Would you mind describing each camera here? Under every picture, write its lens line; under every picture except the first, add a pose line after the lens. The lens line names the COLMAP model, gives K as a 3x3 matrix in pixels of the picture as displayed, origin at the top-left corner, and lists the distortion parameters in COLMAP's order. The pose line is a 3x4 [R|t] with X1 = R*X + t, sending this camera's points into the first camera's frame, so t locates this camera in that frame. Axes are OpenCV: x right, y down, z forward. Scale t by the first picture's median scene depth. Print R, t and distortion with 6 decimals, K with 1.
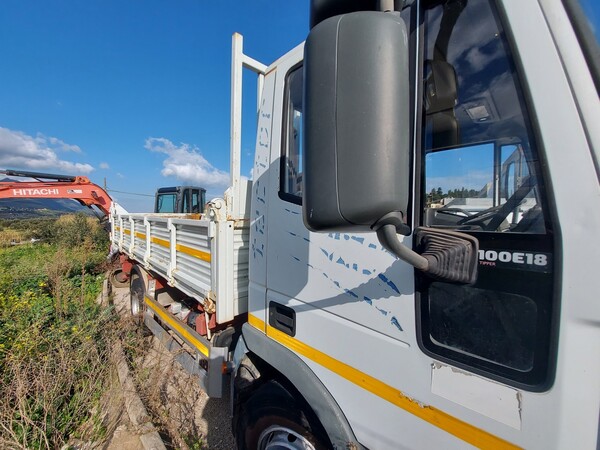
lens RADIAL K [[242.5, 0, 299.8], [0, 242.5, 222.9], [0, 0, 1]] dist [-0.014454, 0.000956]
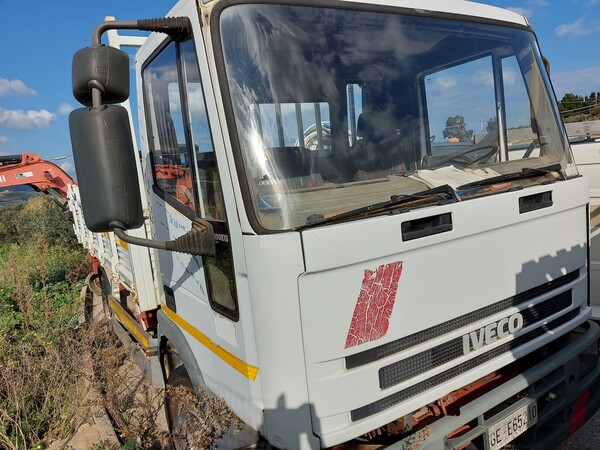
lens RADIAL K [[430.5, 0, 300.5], [0, 430.5, 225.2], [0, 0, 1]] dist [0.042696, -0.022101]
pose [[0.968455, -0.085416, -0.234092, 0.283001], [0.111626, 0.988596, 0.101083, -0.020114], [0.222788, -0.124025, 0.966945, -0.209653]]
